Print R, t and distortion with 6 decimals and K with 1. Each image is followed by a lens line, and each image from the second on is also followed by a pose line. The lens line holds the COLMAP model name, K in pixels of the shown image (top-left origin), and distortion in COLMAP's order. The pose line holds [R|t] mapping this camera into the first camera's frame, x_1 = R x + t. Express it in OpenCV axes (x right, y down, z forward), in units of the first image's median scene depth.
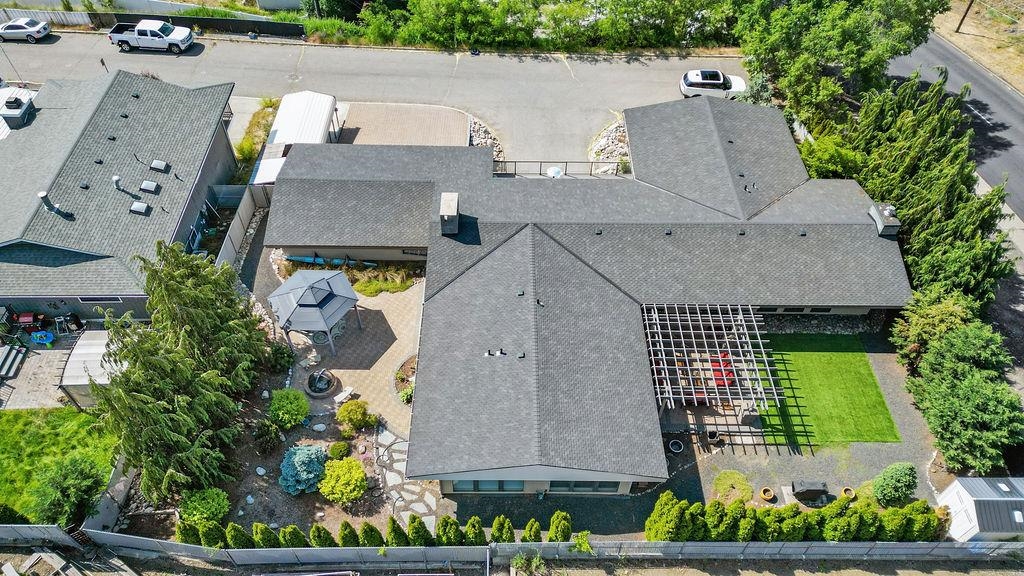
lens RADIAL K [[723.4, 0, 512.0], [0, 723.4, 288.0], [0, 0, 1]] dist [0.035456, 0.001377]
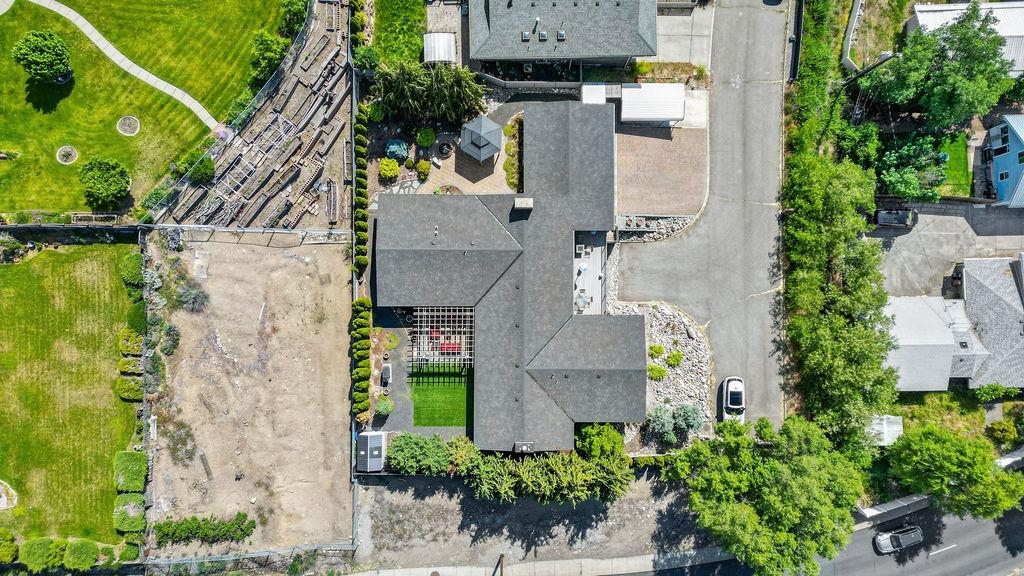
lens RADIAL K [[711.0, 0, 512.0], [0, 711.0, 288.0], [0, 0, 1]] dist [0.092564, -0.101161]
pose [[-0.005788, 0.998321, -0.057633, 0.238572], [-0.757907, 0.033218, 0.651517, -1.297388], [0.652337, 0.047452, 0.756442, -0.376290]]
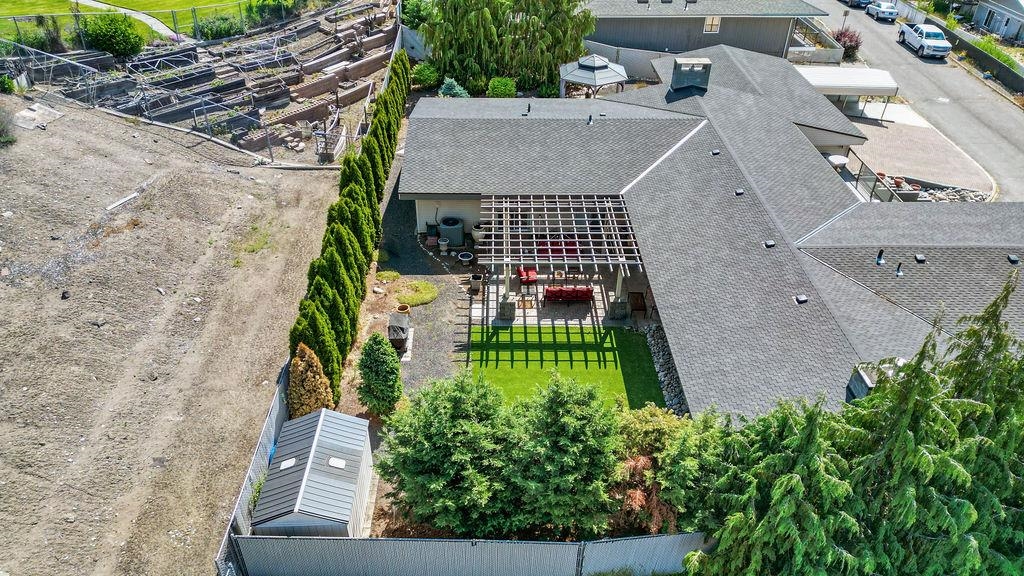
lens RADIAL K [[711.0, 0, 512.0], [0, 711.0, 288.0], [0, 0, 1]] dist [0.092564, -0.101161]
pose [[0.012804, 0.564520, -0.825320, 0.924478], [-0.761492, 0.540440, 0.357848, -0.117784], [0.648048, 0.623893, 0.436797, 0.625514]]
